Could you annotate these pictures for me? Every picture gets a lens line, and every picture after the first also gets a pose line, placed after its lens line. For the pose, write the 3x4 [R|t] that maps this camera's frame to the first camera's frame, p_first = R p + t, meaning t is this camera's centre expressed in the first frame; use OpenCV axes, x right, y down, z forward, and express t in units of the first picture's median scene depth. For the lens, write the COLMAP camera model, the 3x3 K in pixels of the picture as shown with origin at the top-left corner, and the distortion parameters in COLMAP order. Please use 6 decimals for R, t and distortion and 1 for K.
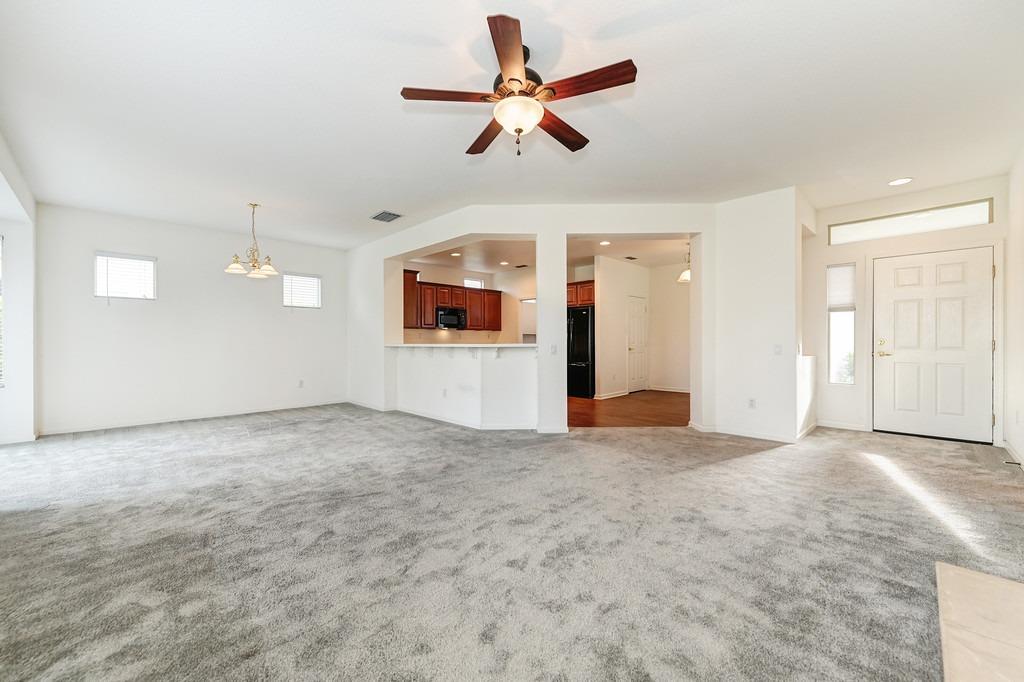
lens RADIAL K [[411.2, 0, 529.1], [0, 411.2, 336.8], [0, 0, 1]] dist [0.011347, -0.002258]
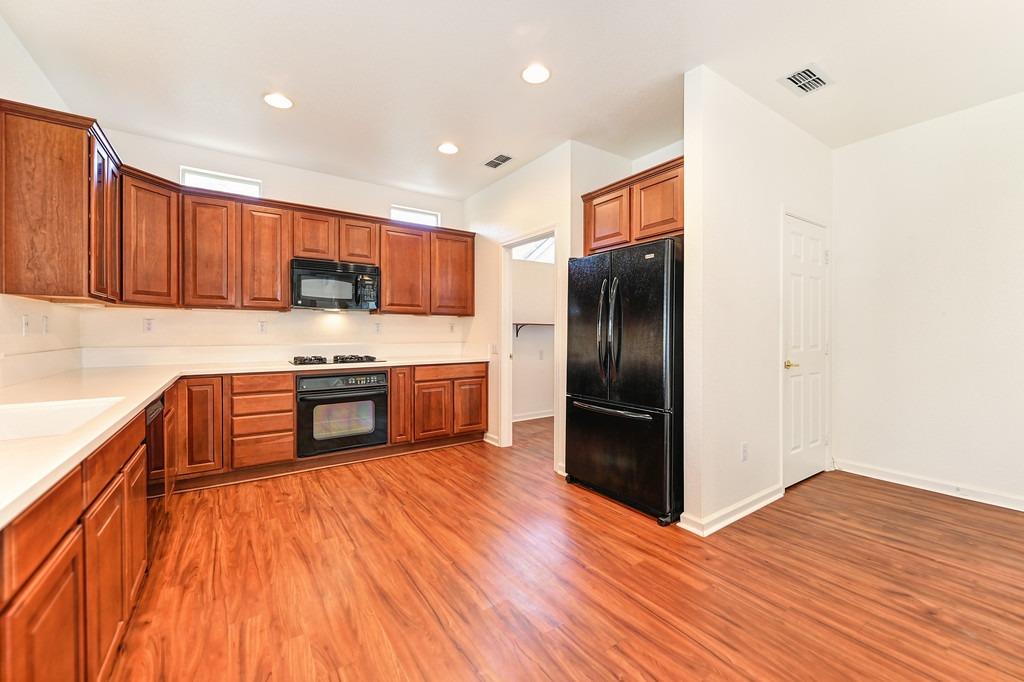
lens RADIAL K [[411.2, 0, 521.7], [0, 411.2, 333.5], [0, 0, 1]] dist [0.011347, -0.002258]
pose [[0.977534, 0.005128, -0.210714, 0.097639], [-0.002447, 0.999913, 0.012980, -0.000969], [0.210762, -0.012173, 0.977462, 0.615337]]
